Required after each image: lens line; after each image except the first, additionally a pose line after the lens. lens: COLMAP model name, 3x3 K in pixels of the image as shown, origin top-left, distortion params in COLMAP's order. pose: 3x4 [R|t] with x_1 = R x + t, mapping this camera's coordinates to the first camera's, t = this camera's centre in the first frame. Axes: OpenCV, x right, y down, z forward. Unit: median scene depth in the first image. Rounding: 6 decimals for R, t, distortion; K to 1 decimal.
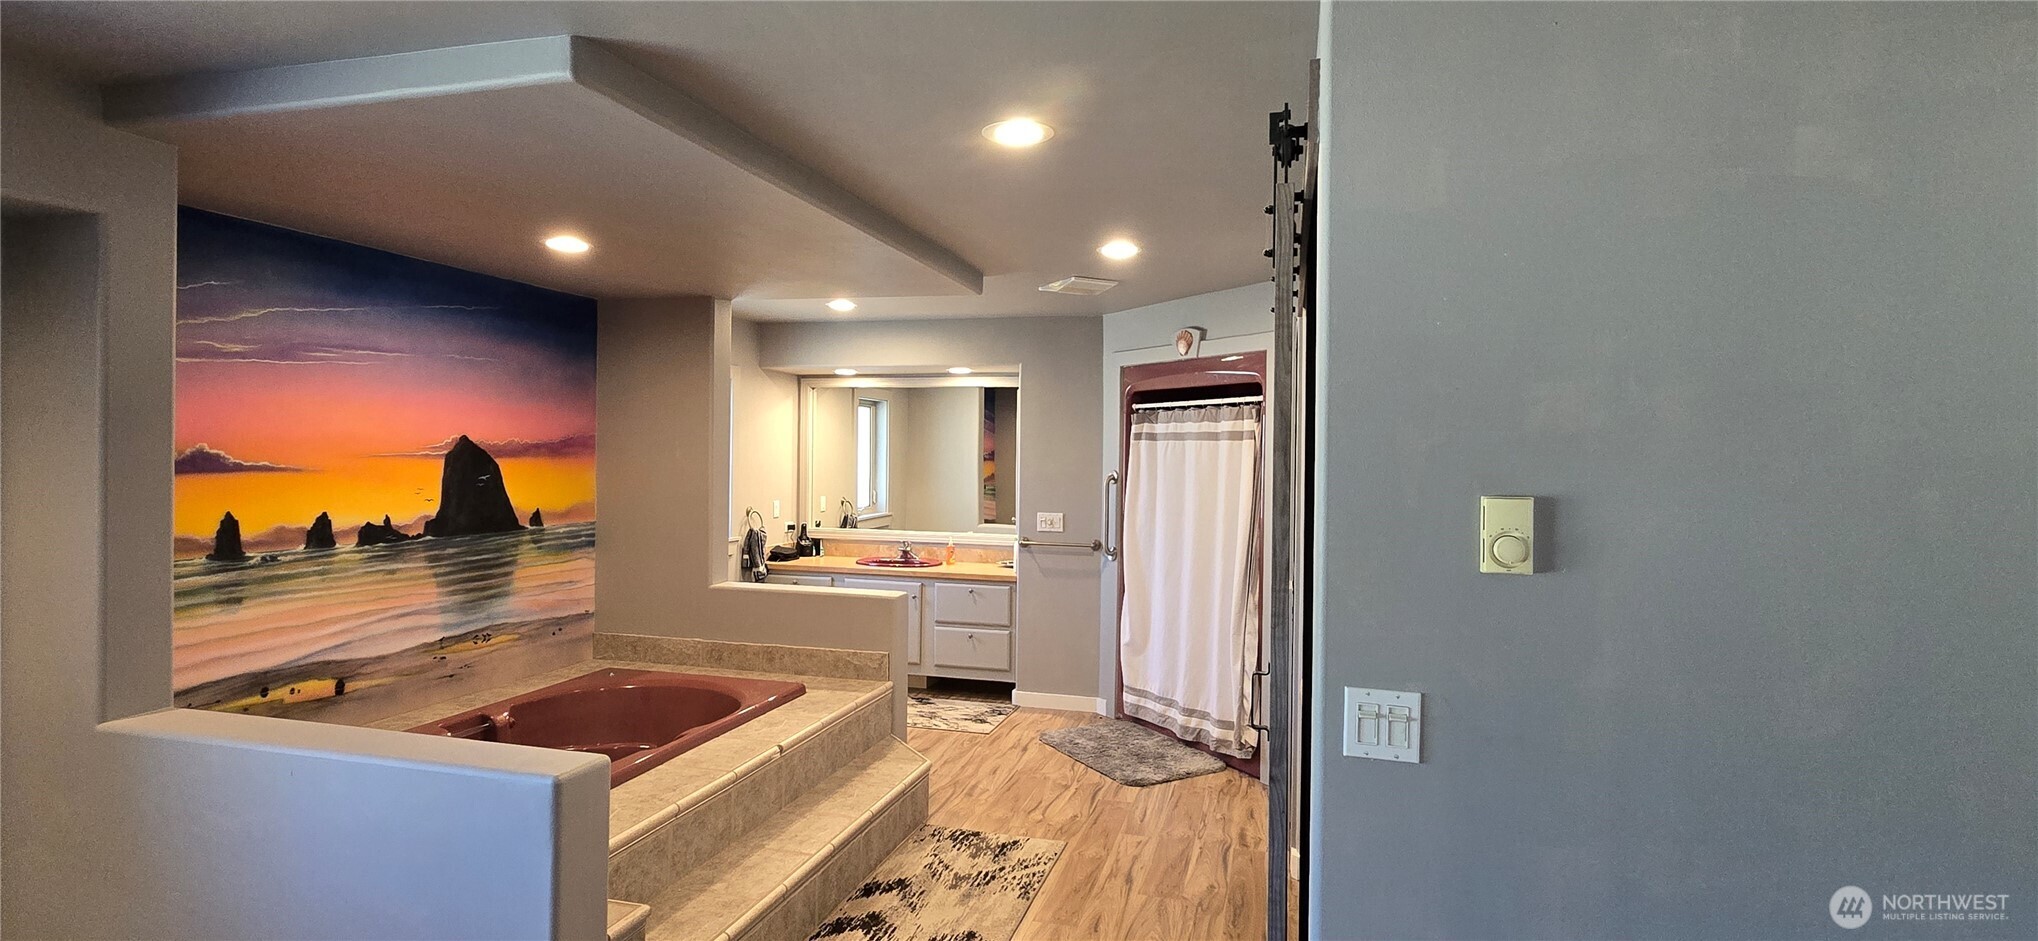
lens RADIAL K [[961.4, 0, 1034.7], [0, 961.4, 459.5], [0, 0, 1]] dist [-0.002432, -0.000021]
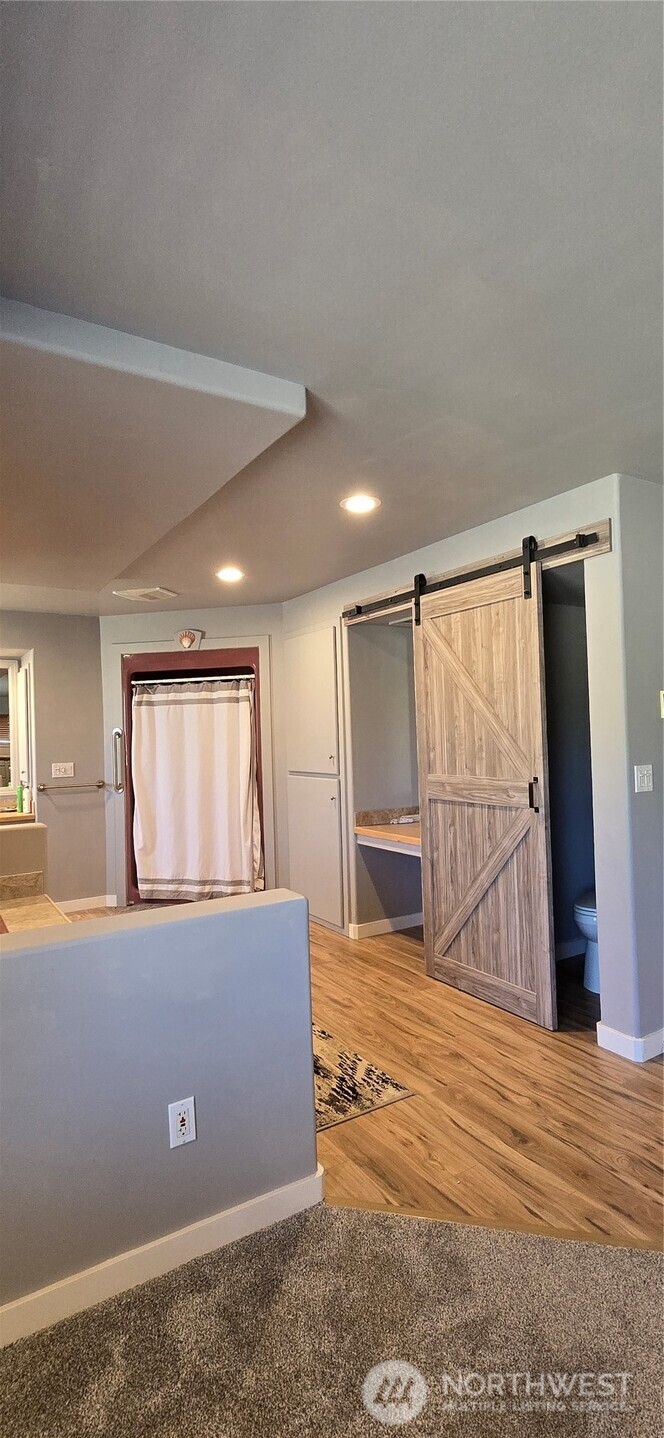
lens RADIAL K [[678.4, 0, 338.4], [0, 678.4, 730.1], [0, 0, 1]] dist [-0.002432, -0.000021]
pose [[0.675845, -0.028077, 0.736509, -0.435499], [0.044088, 0.999025, -0.002371, 0.030941], [-0.735724, 0.034073, 0.676424, 0.099458]]
